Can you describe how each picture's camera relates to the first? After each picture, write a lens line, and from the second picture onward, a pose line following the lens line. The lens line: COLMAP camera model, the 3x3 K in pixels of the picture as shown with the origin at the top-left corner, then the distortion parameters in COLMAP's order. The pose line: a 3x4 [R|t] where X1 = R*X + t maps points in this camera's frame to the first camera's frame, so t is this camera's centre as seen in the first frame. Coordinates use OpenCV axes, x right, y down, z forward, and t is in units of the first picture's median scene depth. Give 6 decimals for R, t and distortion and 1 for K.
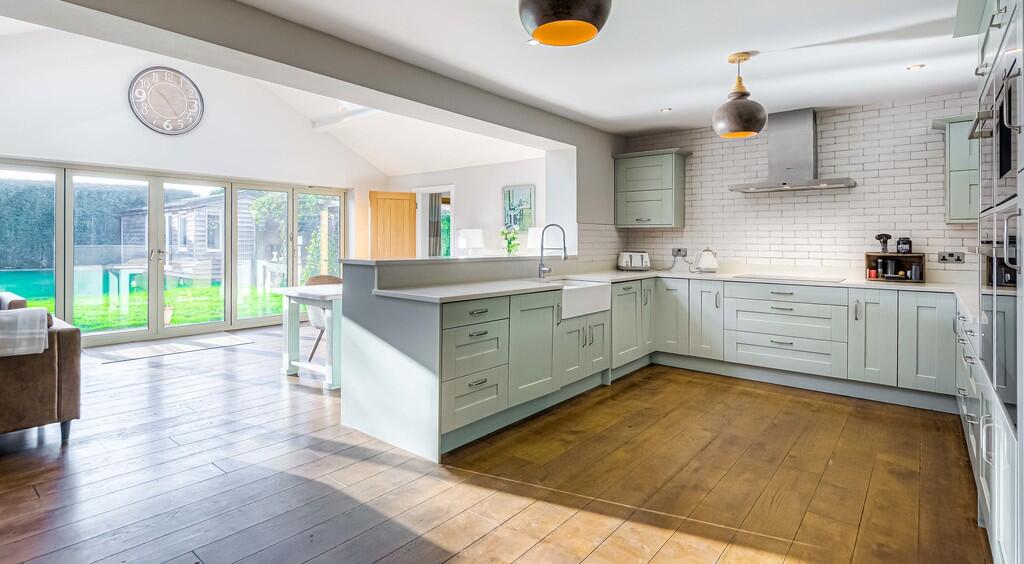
lens RADIAL K [[509.5, 0, 510.9], [0, 509.5, 280.7], [0, 0, 1]] dist [0.004378, 0.000976]
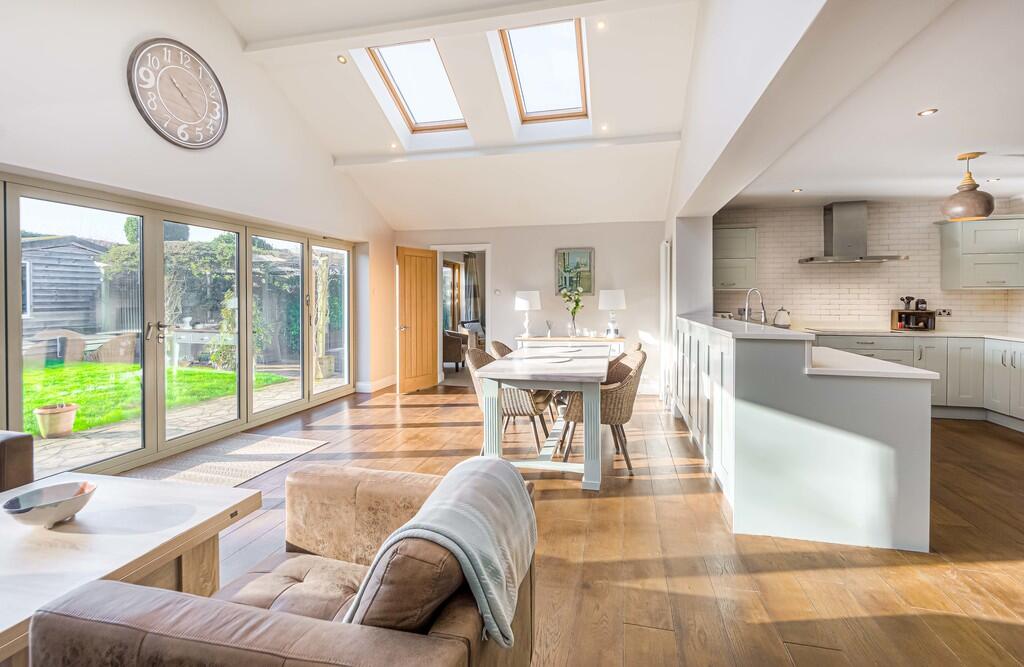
lens RADIAL K [[436.6, 0, 514.4], [0, 436.6, 331.5], [0, 0, 1]] dist [-0.001297, -0.000326]
pose [[0.890291, -0.041107, 0.453533, -0.656086], [0.040747, 0.999114, 0.010570, -0.045317], [-0.453566, 0.009070, 0.891177, 0.365839]]
